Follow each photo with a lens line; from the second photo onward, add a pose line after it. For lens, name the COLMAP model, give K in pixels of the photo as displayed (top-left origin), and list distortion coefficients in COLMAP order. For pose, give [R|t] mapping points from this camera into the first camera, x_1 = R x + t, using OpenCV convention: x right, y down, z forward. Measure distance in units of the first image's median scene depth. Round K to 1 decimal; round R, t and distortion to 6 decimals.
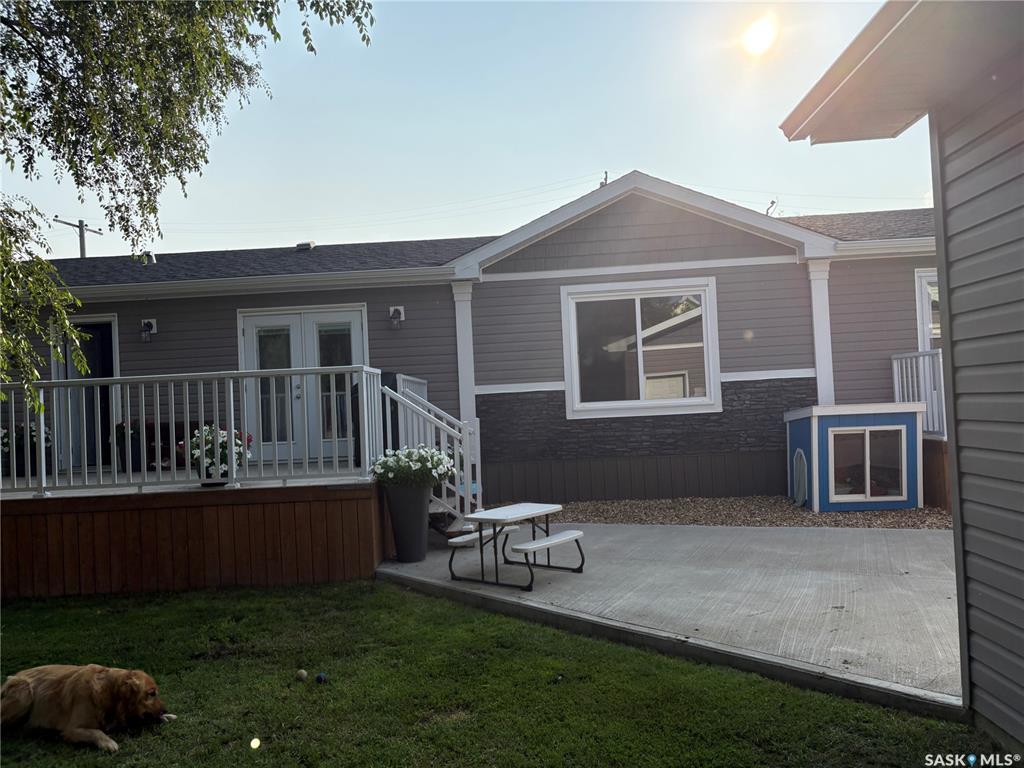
lens RADIAL K [[769.3, 0, 512.0], [0, 769.3, 384.0], [0, 0, 1]] dist [0.074751, -0.101402]
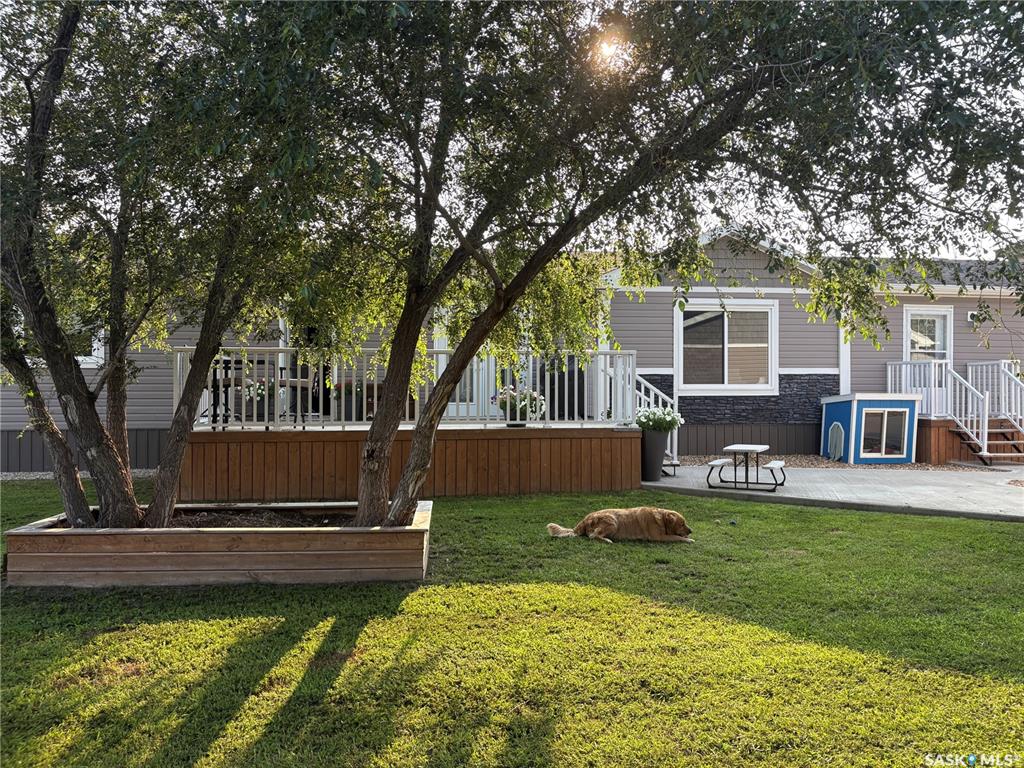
lens RADIAL K [[769.3, 0, 512.0], [0, 769.3, 384.0], [0, 0, 1]] dist [0.074751, -0.101402]
pose [[0.977236, 0.050142, 0.206146, -0.516455], [-0.053397, 0.998521, 0.010253, 0.027761], [-0.205327, -0.021027, 0.978467, -0.301329]]
